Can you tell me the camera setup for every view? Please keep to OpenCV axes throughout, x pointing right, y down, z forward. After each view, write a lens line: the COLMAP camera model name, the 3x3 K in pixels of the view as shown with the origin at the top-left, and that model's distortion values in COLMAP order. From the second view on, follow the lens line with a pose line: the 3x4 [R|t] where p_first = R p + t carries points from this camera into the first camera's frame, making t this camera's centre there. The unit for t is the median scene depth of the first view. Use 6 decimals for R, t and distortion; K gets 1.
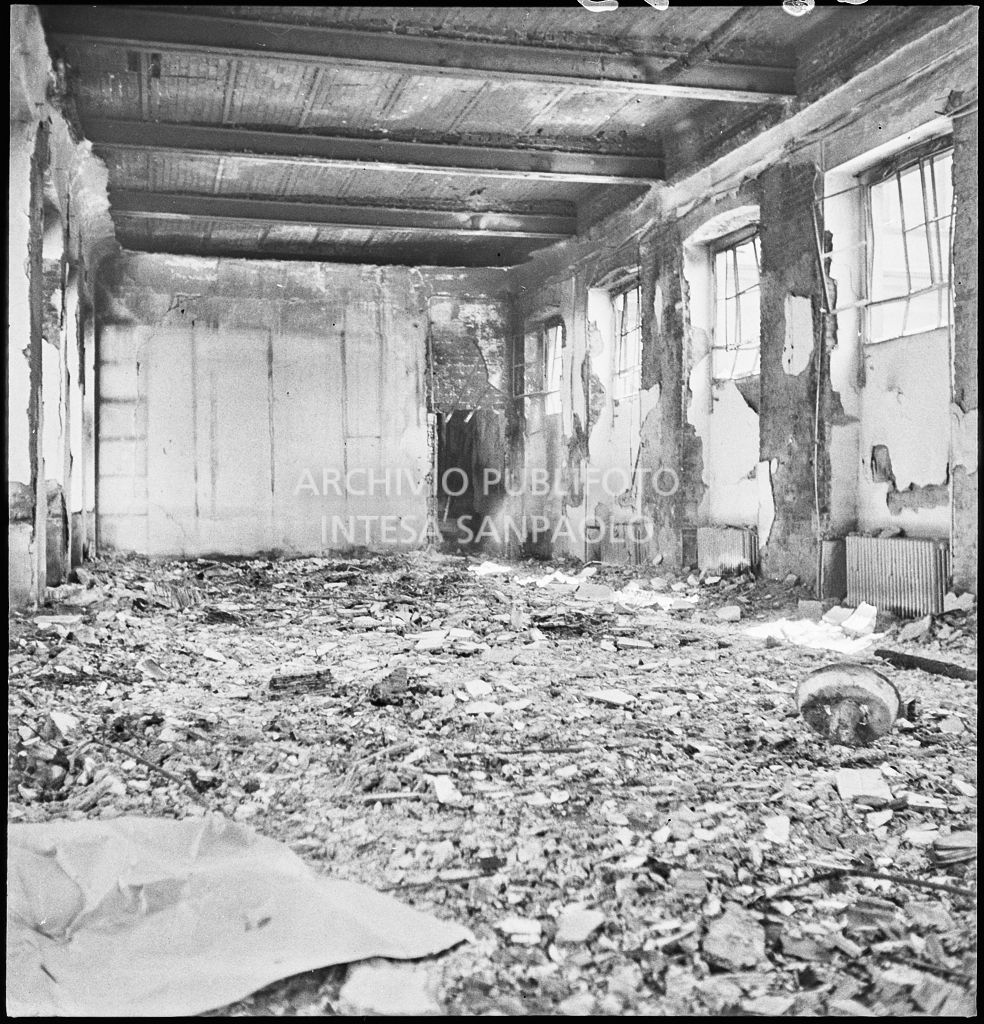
lens RADIAL K [[1301.0, 0, 497.1], [0, 1301.0, 521.5], [0, 0, 1]] dist [0.045396, -0.198935]
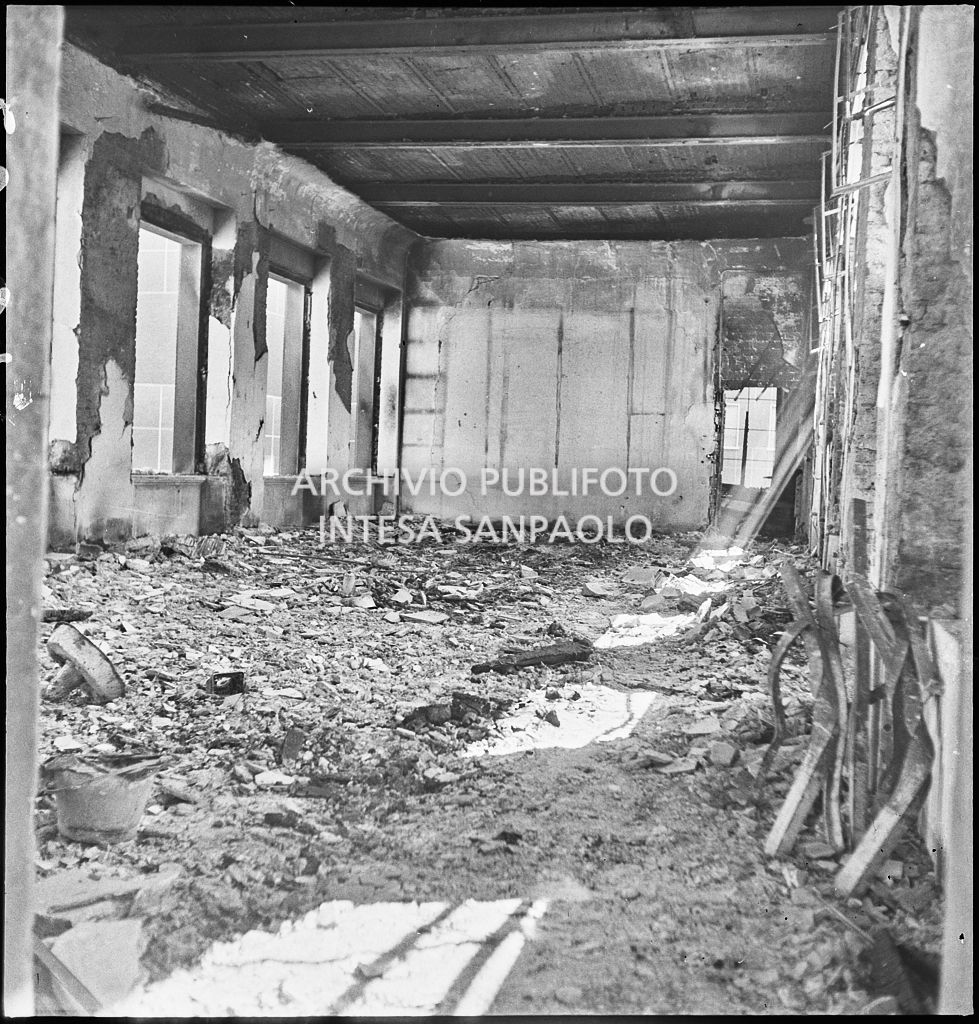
lens RADIAL K [[1301.0, 0, 494.6], [0, 1301.0, 521.5], [0, 0, 1]] dist [0.045396, -0.198935]
pose [[0.889042, 0.055498, -0.454449, 0.263967], [-0.048970, 0.998458, 0.026133, -0.002933], [0.455199, -0.000979, 0.890389, 0.058947]]
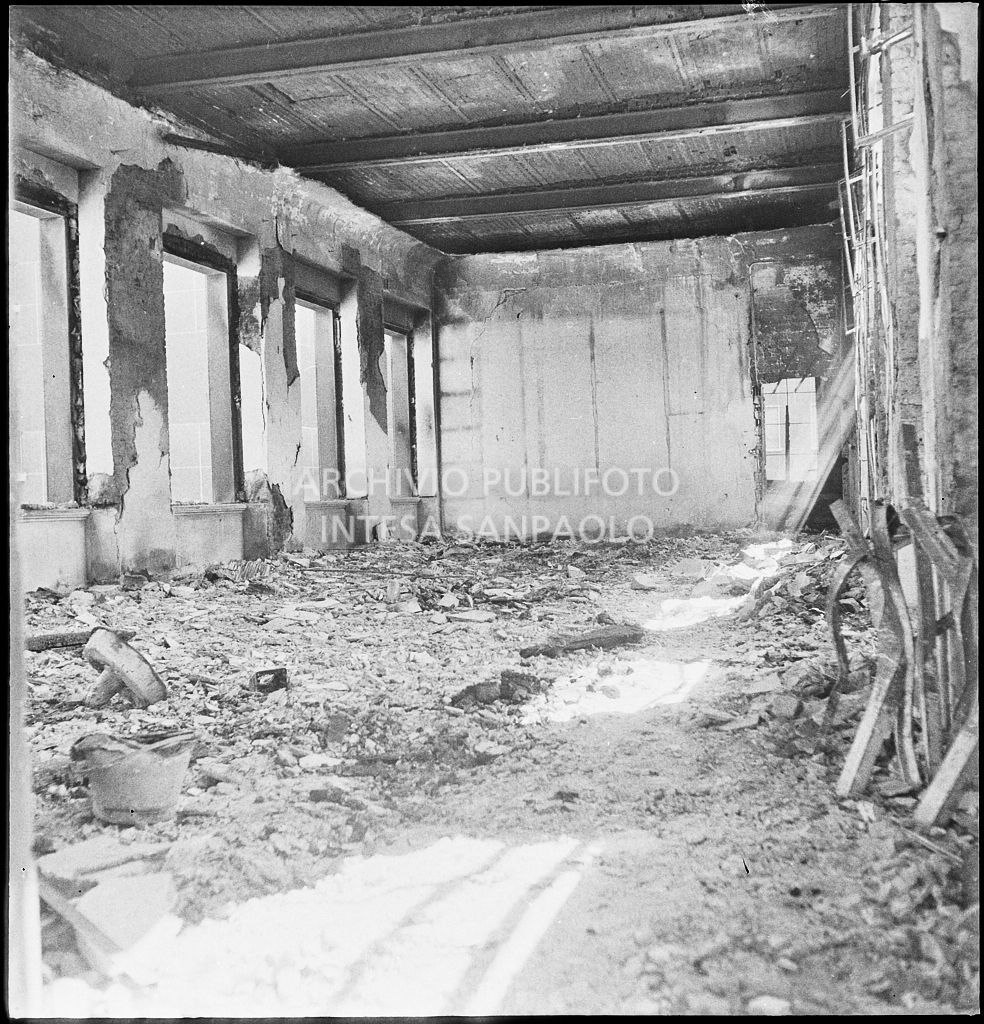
lens RADIAL K [[1301.0, 0, 497.1], [0, 1301.0, 521.5], [0, 0, 1]] dist [0.045396, -0.198935]
pose [[0.874515, -0.018005, -0.484665, 0.262215], [0.024338, 0.999681, 0.006778, 0.007133], [0.484388, -0.017723, 0.874674, 0.066273]]
